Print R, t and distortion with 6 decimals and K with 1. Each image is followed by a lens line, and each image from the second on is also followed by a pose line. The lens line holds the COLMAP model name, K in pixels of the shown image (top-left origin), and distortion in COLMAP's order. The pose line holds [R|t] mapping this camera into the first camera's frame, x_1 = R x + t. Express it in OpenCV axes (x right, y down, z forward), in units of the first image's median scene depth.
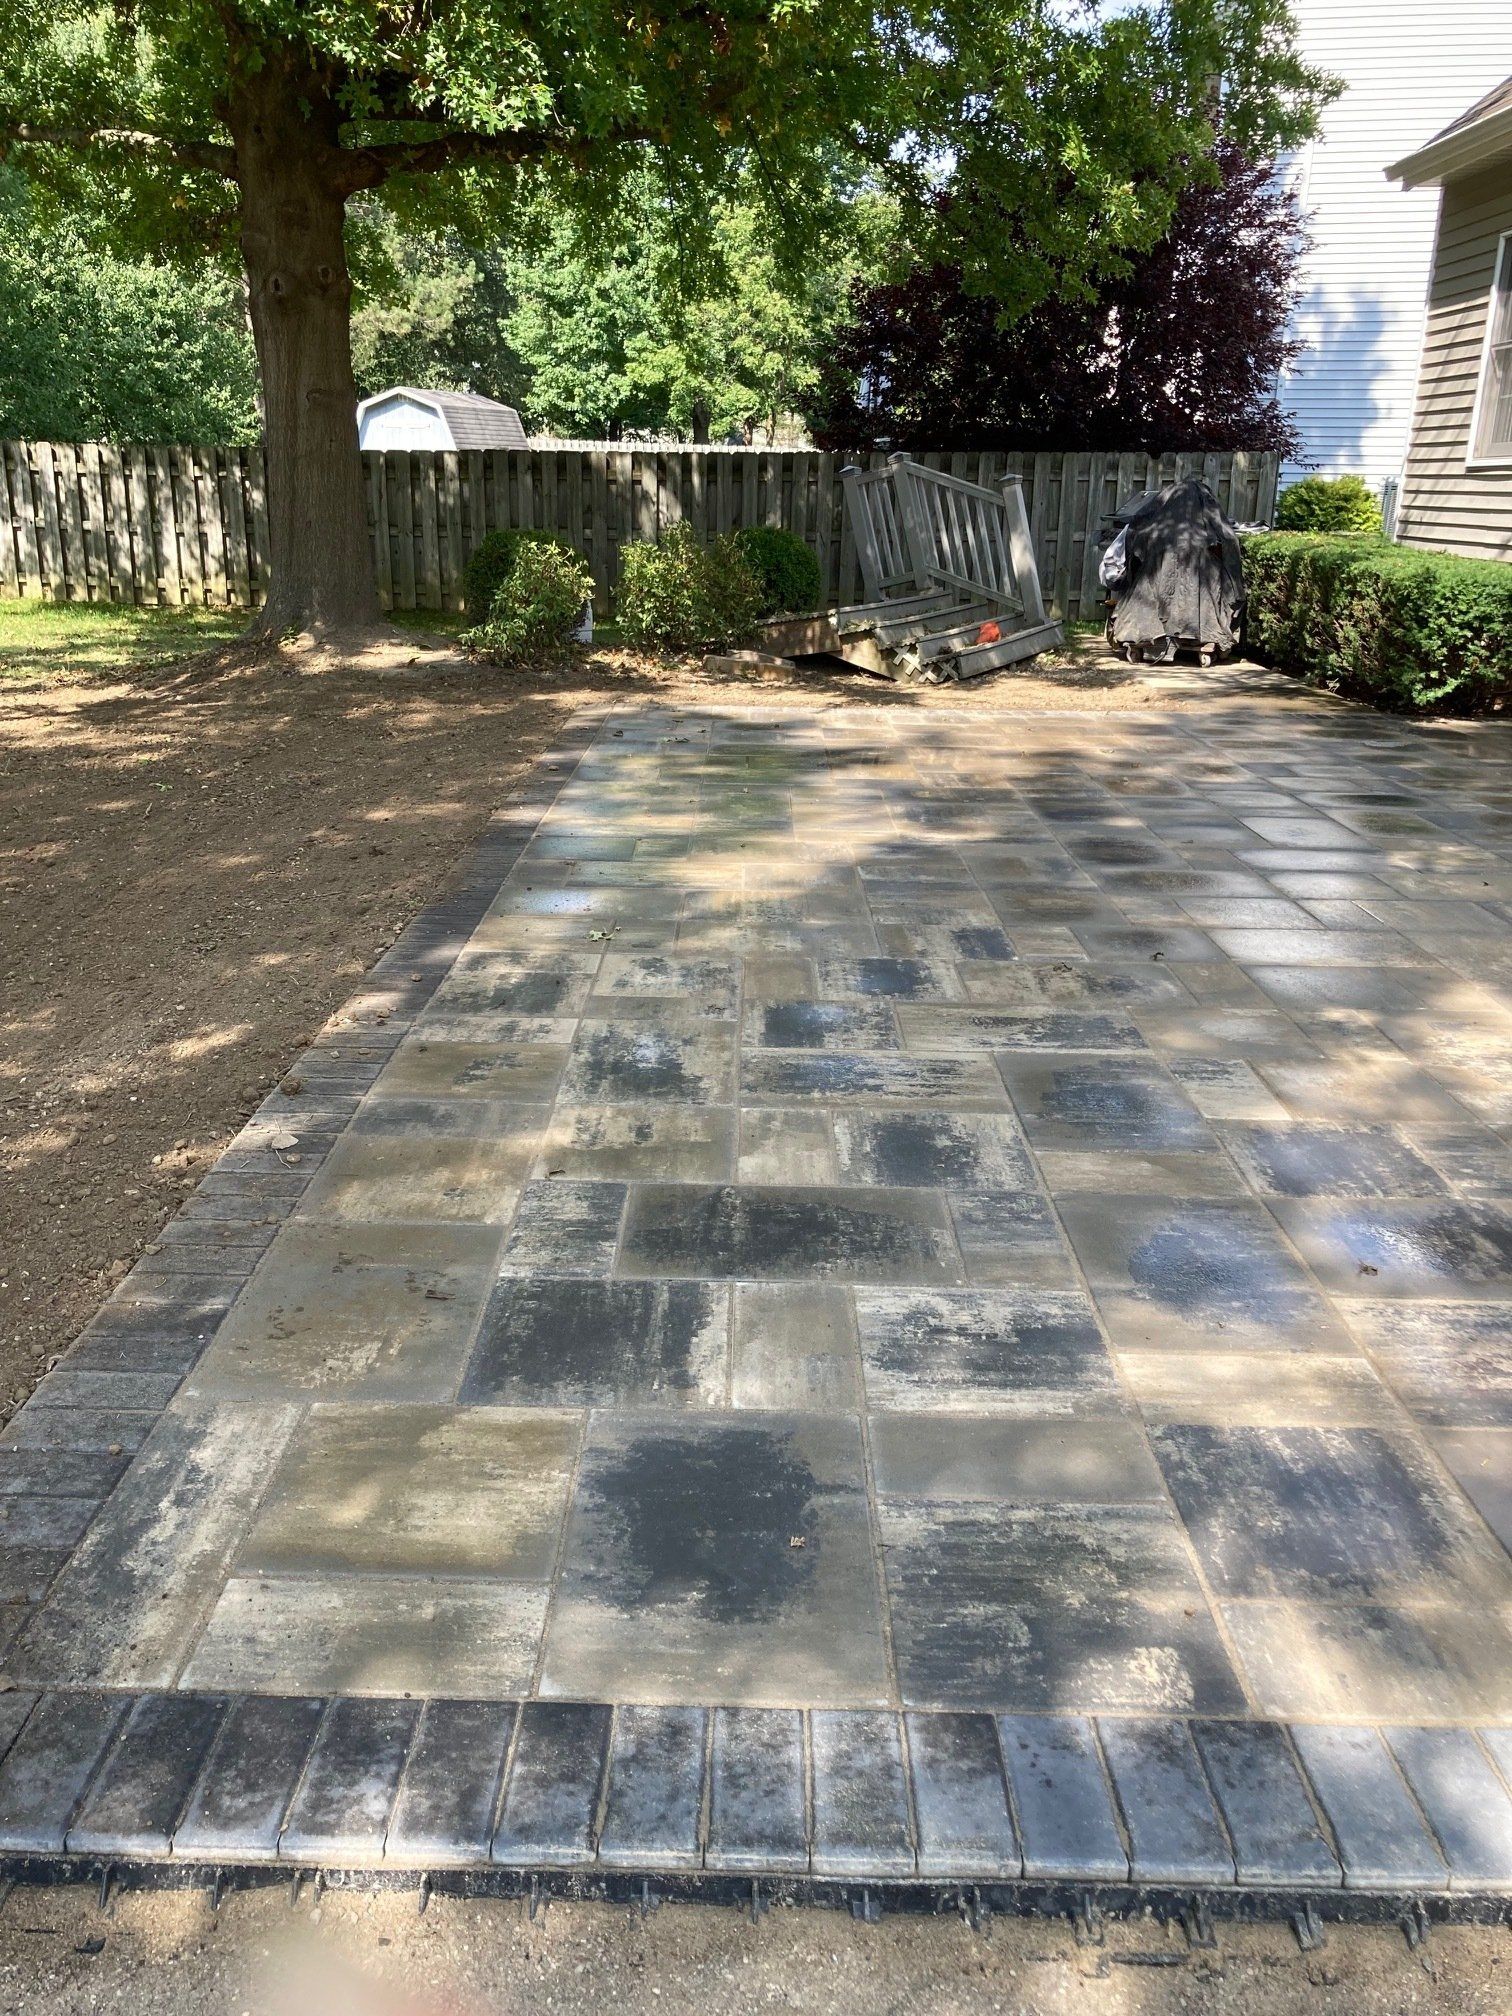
lens RADIAL K [[1662.4, 0, 718.2], [0, 1662.4, 962.9], [0, 0, 1]] dist [0.025284, -0.006707]
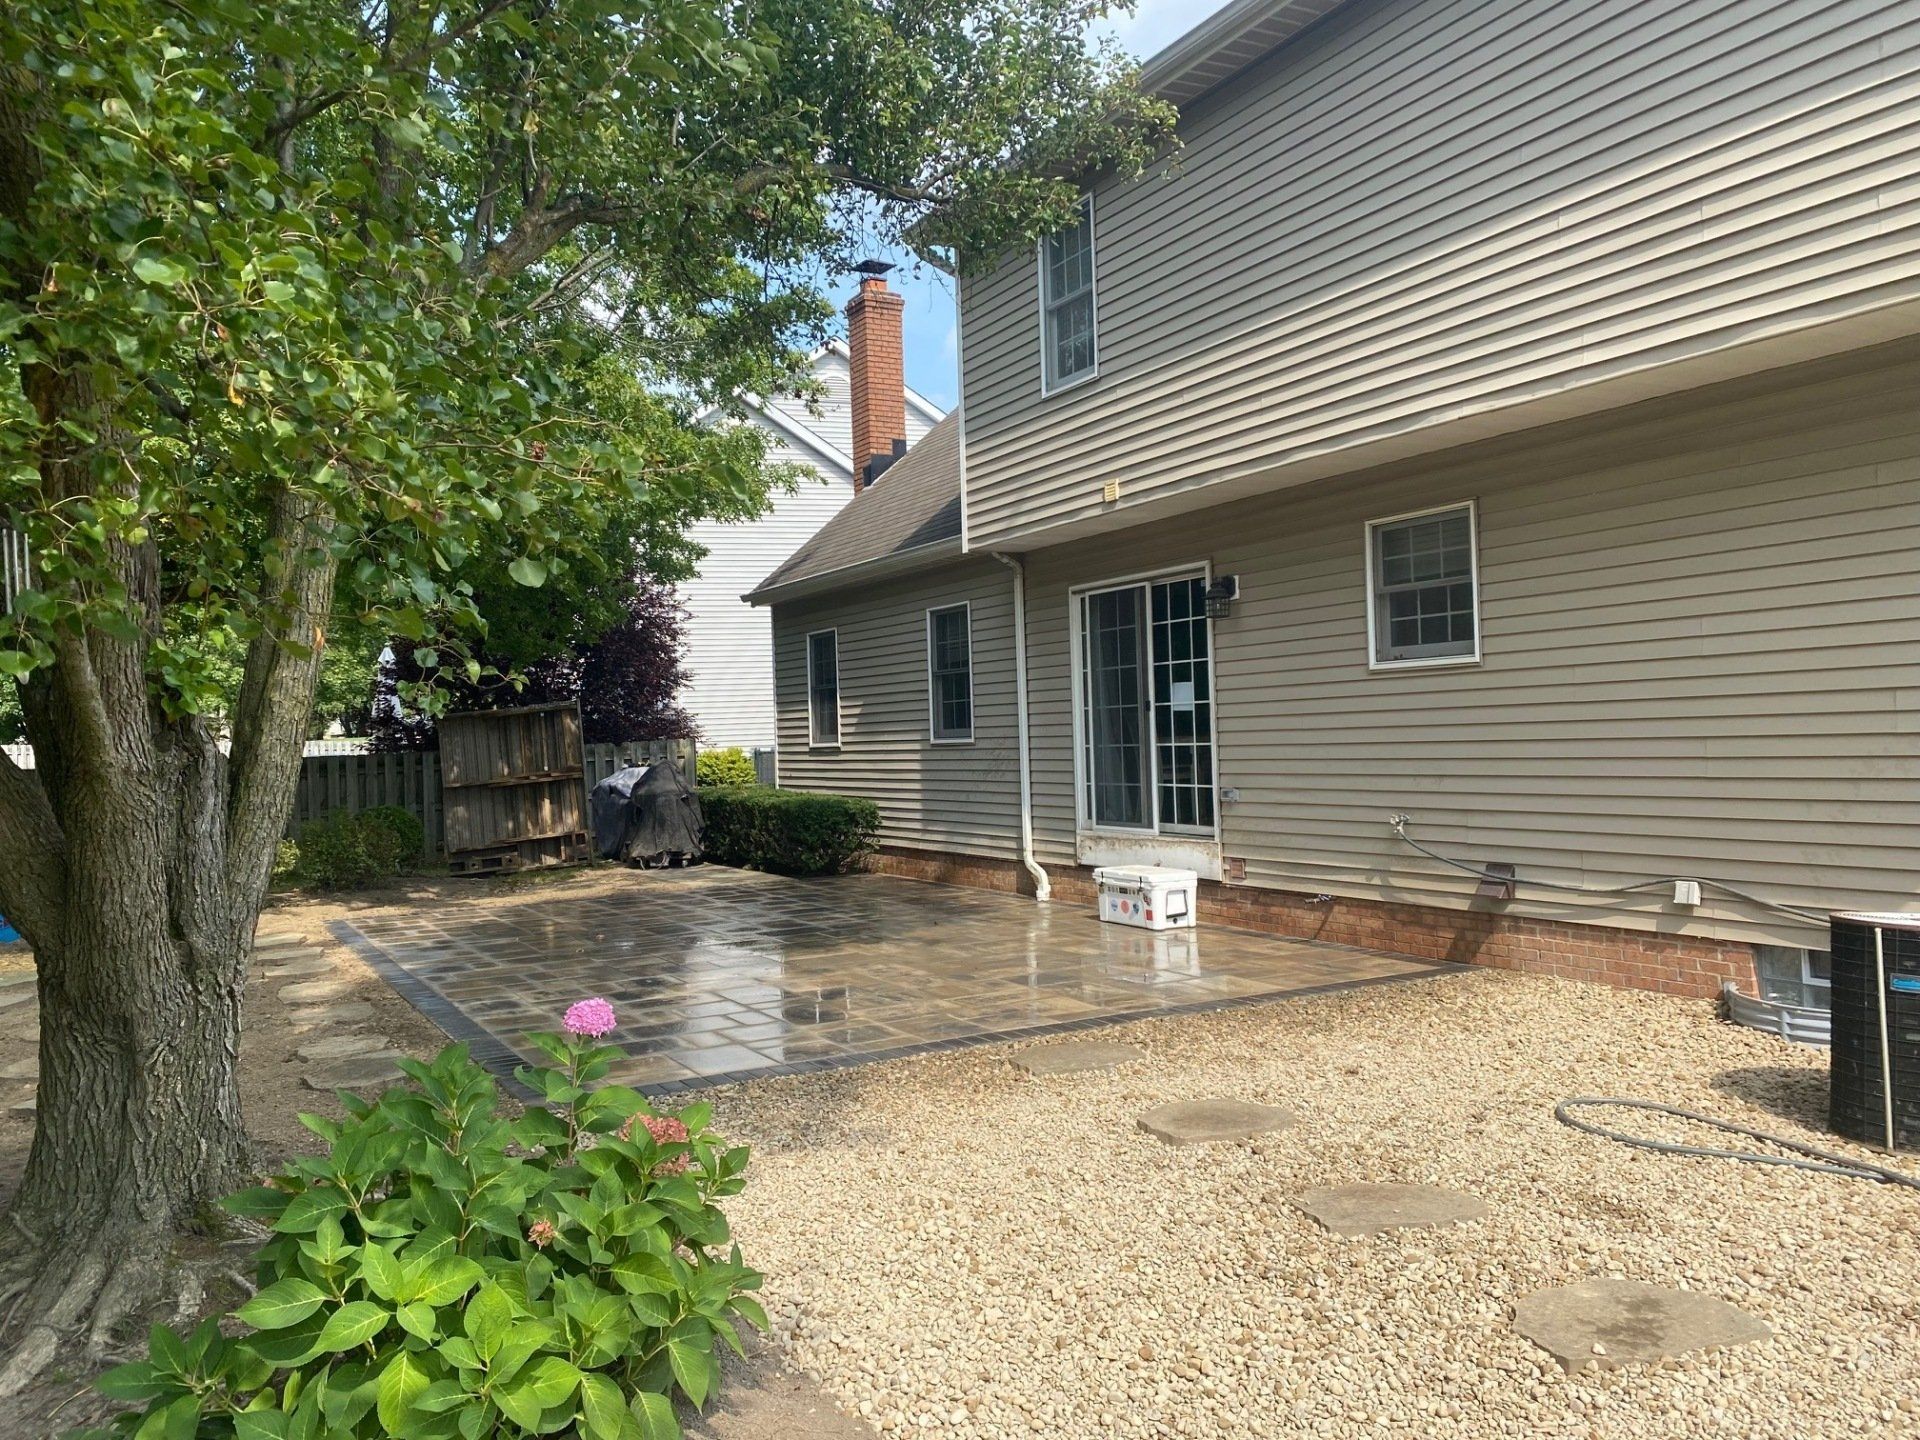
lens RADIAL K [[1455.3, 0, 963.4], [0, 1455.3, 718.1], [0, 0, 1]] dist [0.107595, -0.223769]
pose [[0.860149, -0.040076, 0.508465, -0.221521], [0.188525, 0.951289, -0.243941, 0.096209], [-0.473921, 0.305685, 0.825806, -0.416203]]
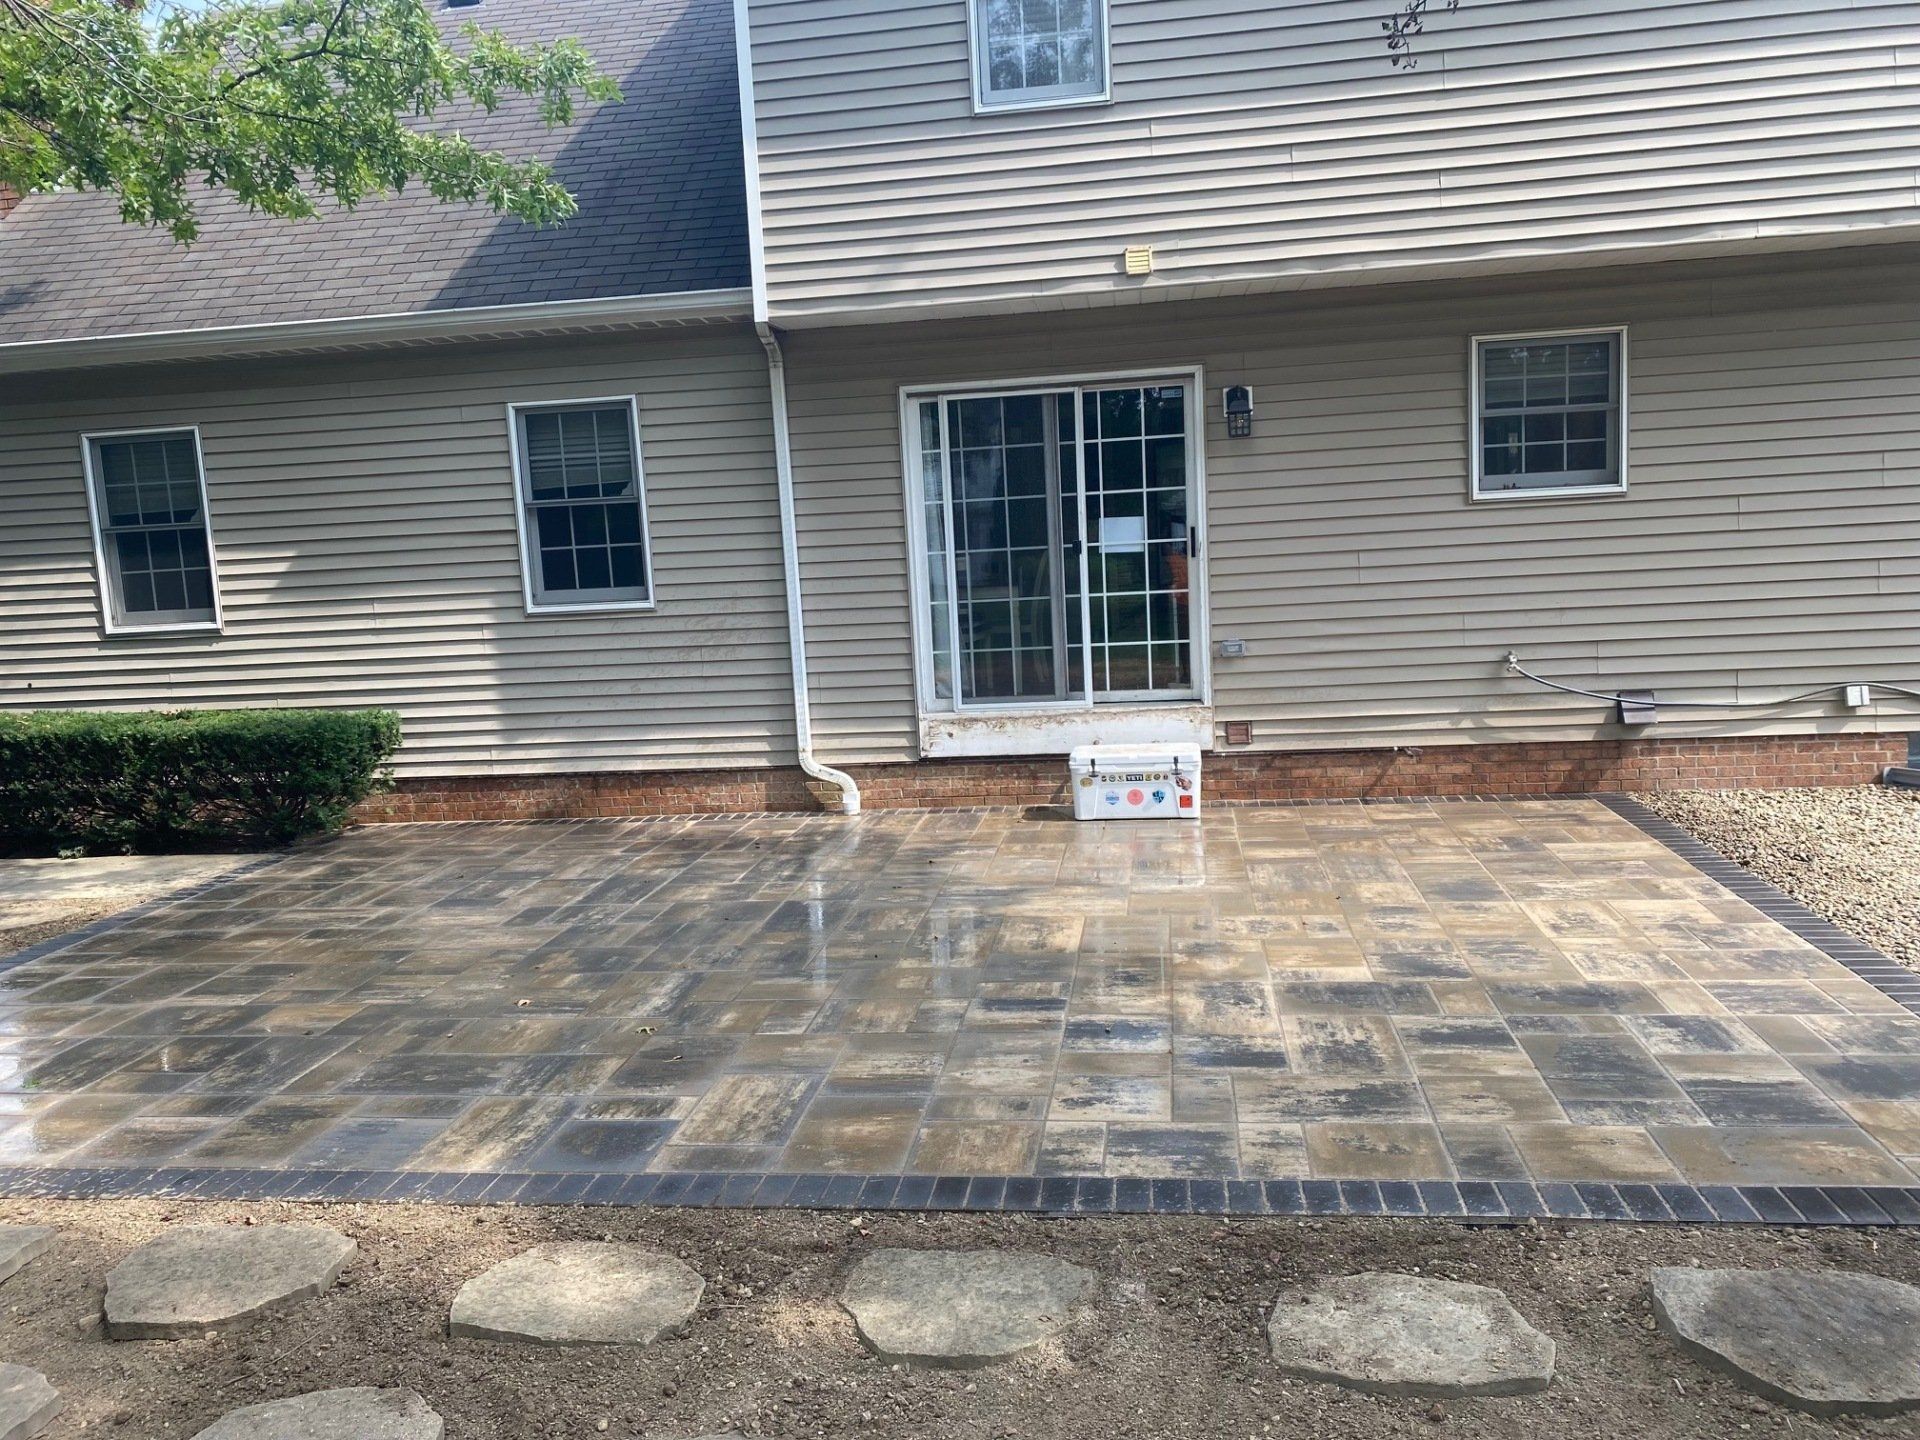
lens RADIAL K [[1455.3, 0, 963.4], [0, 1455.3, 718.1], [0, 0, 1]] dist [0.107595, -0.223769]
pose [[0.118632, -0.152751, 0.981119, -0.414722], [0.331129, 0.937620, 0.105940, -0.158376], [-0.936098, 0.312309, 0.161812, 0.332428]]
